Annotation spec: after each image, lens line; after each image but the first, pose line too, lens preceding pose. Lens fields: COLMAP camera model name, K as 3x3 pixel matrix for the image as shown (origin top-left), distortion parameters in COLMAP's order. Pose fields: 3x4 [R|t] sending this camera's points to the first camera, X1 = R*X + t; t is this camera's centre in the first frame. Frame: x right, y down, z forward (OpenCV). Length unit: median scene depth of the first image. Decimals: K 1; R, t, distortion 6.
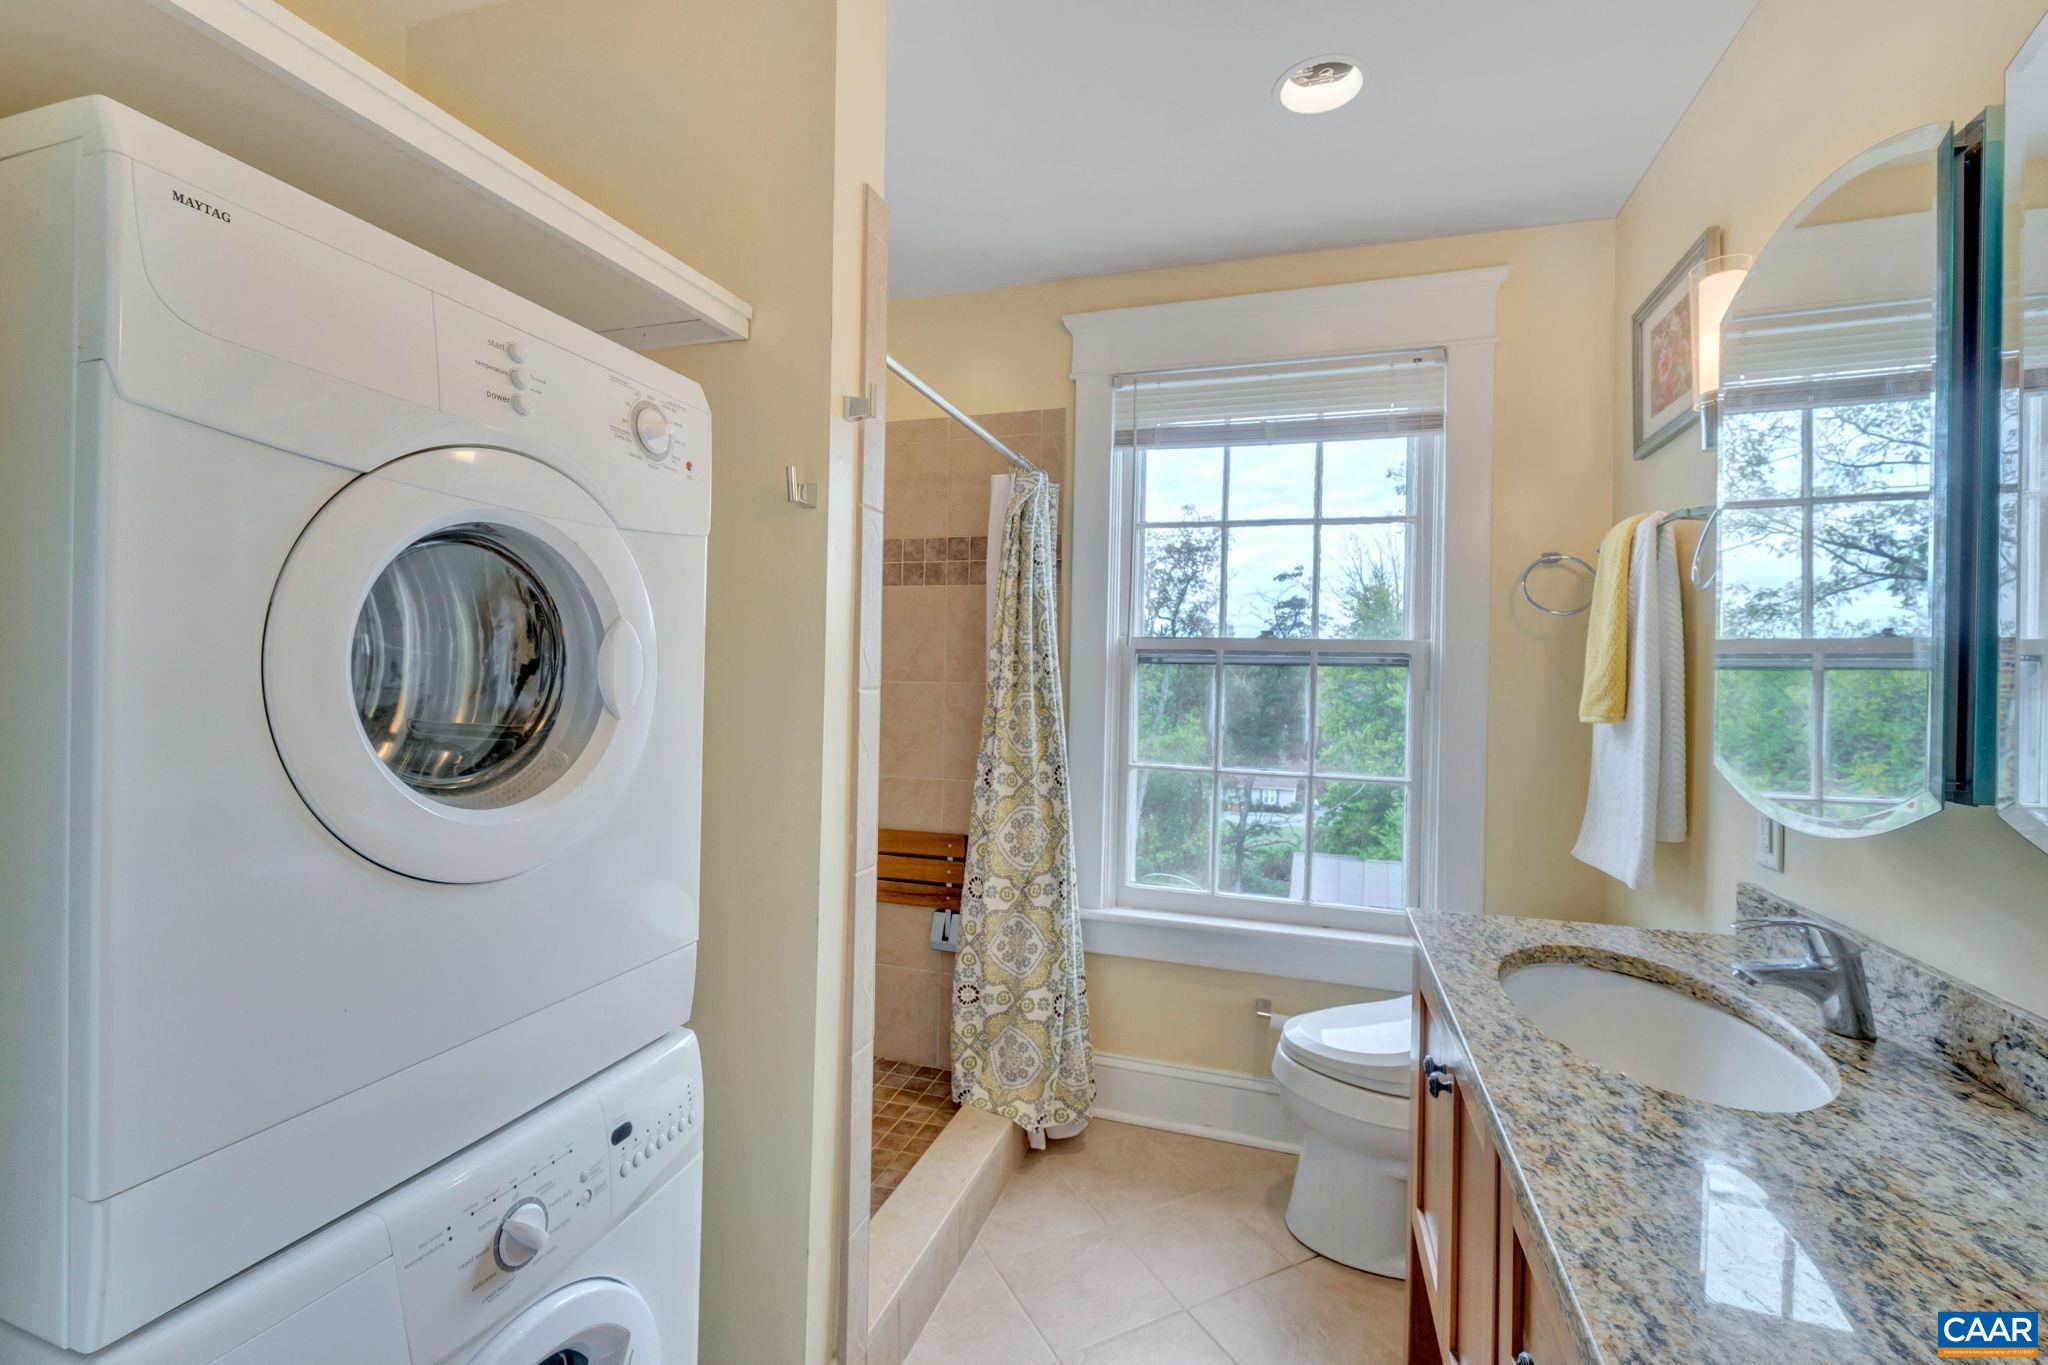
lens RADIAL K [[885.0, 0, 1030.0], [0, 885.0, 678.1], [0, 0, 1]] dist [-0.007039, -0.000414]
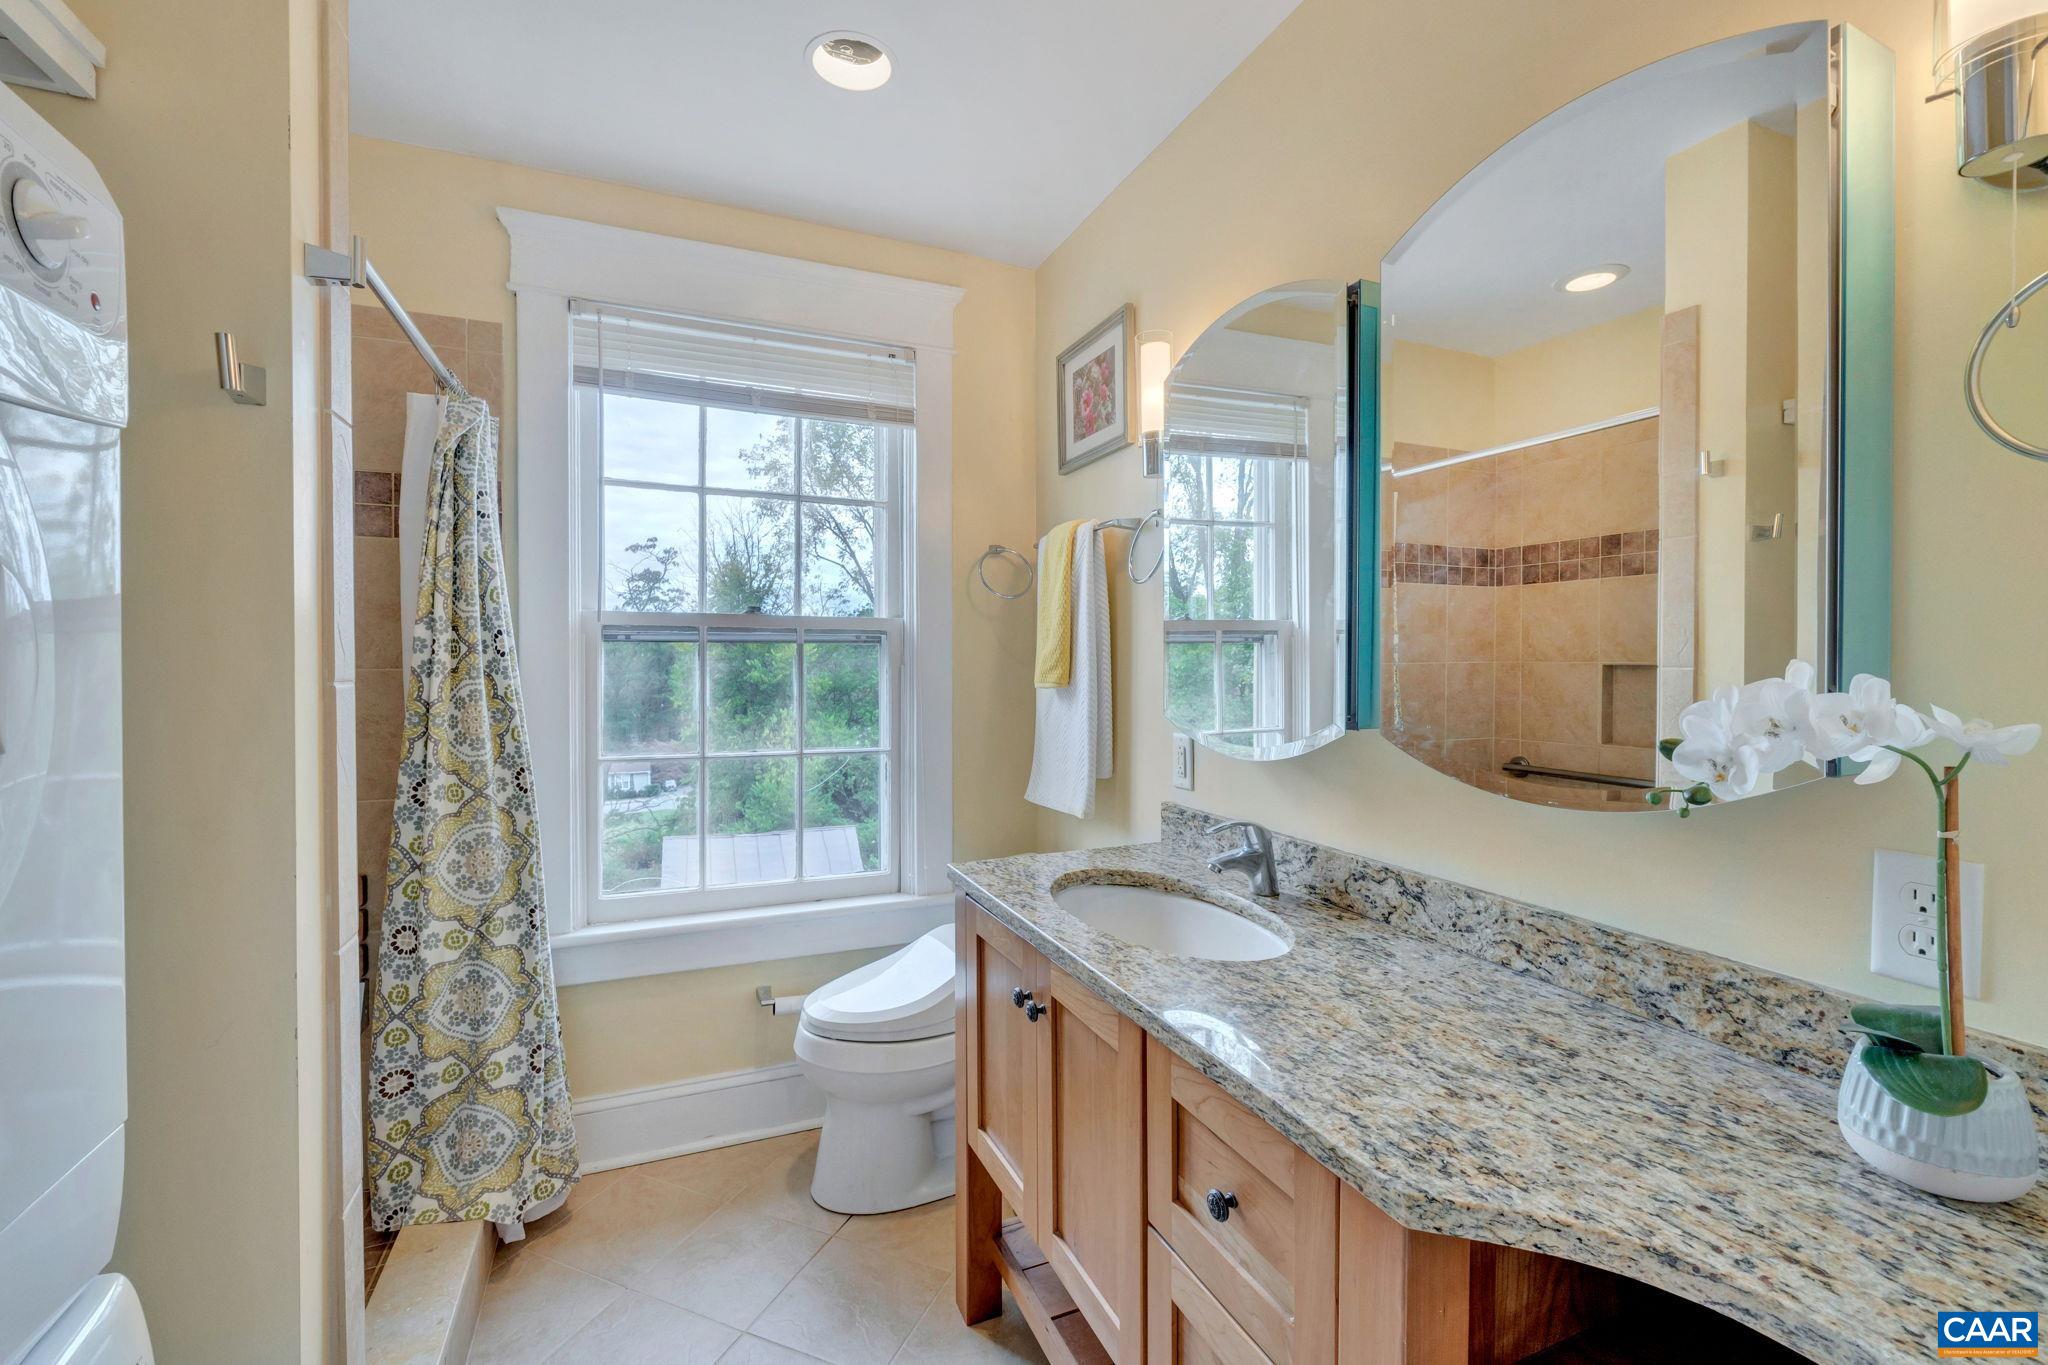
lens RADIAL K [[885.0, 0, 1036.3], [0, 885.0, 675.1], [0, 0, 1]] dist [-0.007039, -0.000414]
pose [[0.742439, -0.031301, 0.669182, -0.158949], [0.015329, 0.999440, 0.029742, -0.003471], [-0.669738, -0.011824, 0.742503, 0.085197]]
